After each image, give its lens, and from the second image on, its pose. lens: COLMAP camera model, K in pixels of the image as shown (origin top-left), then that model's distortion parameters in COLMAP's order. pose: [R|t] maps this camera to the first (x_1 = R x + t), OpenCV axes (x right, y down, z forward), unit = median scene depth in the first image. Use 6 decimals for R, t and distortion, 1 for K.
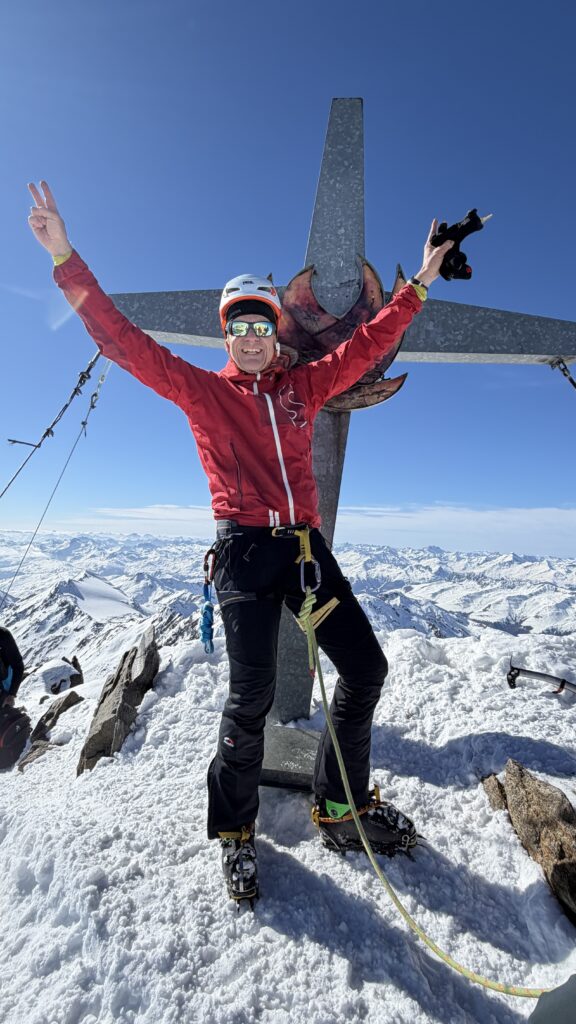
lens RADIAL K [[513.8, 0, 283.2], [0, 513.8, 504.8], [0, 0, 1]] dist [-0.003314, 0.000935]
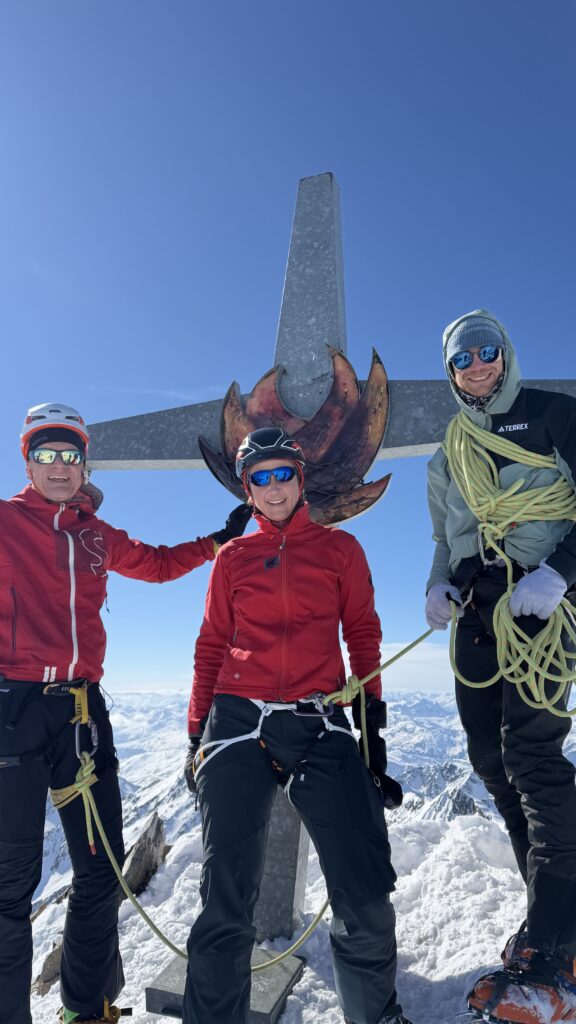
lens RADIAL K [[714.3, 0, 282.6], [0, 714.3, 509.2], [0, 0, 1]] dist [0.087628, -0.104511]
pose [[0.958998, -0.109742, -0.261305, 0.358510], [0.060530, 0.980024, -0.189443, 0.002224], [0.276875, 0.165858, 0.946484, -0.105879]]
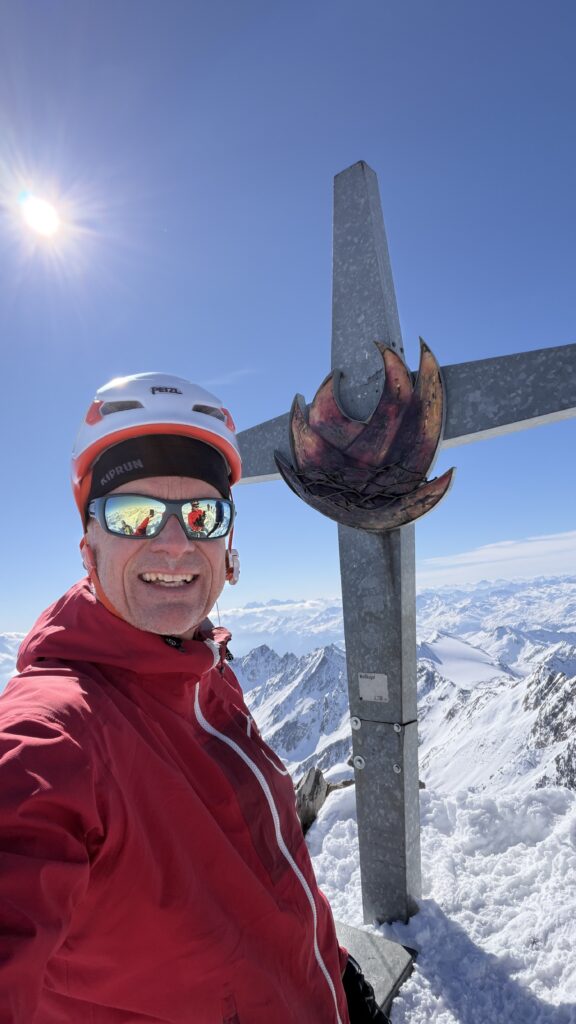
lens RADIAL K [[593.9, 0, 283.2], [0, 593.9, 504.7], [0, 0, 1]] dist [-0.007977, 0.001921]
pose [[0.813440, -0.214127, -0.540801, 0.495621], [0.172767, 0.976757, -0.126875, -0.128831], [0.555398, 0.009773, 0.831527, 0.107003]]
